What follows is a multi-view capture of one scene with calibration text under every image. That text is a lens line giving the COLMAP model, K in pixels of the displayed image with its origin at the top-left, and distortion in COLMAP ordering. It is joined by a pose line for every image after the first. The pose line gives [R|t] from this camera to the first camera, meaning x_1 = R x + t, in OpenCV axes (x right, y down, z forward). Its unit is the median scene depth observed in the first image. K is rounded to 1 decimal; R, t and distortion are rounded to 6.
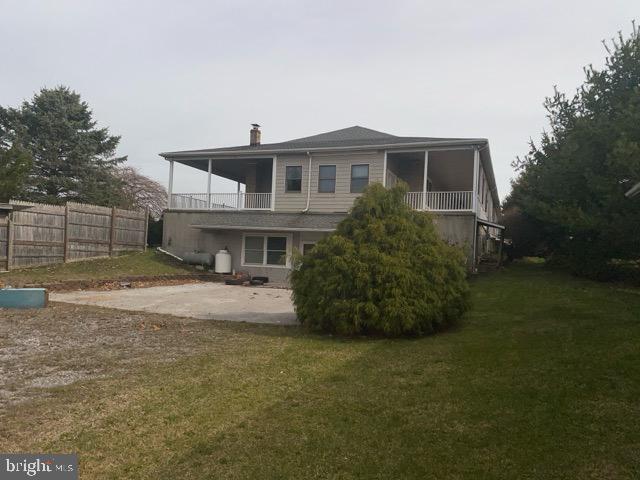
lens RADIAL K [[490.2, 0, 320.4], [0, 490.2, 239.9], [0, 0, 1]] dist [0.027022, -0.032744]
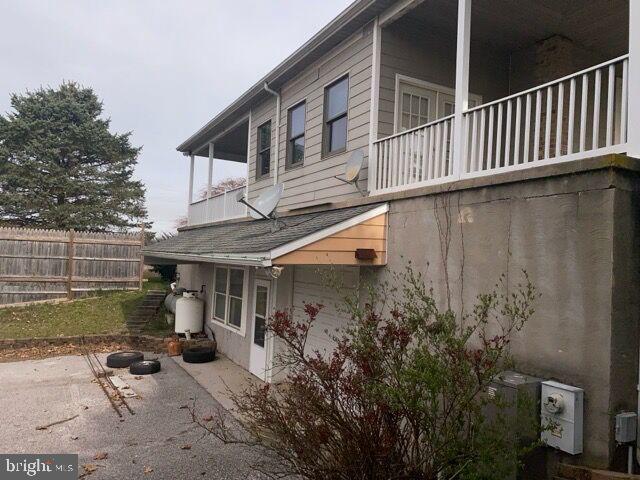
lens RADIAL K [[490.2, 0, 319.2], [0, 490.2, 244.5], [0, 0, 1]] dist [0.027022, -0.032744]
pose [[0.750911, -0.041889, -0.659074, 0.310607], [0.038887, 0.999059, -0.019192, -0.019010], [0.659258, -0.011218, 0.751834, 0.688138]]
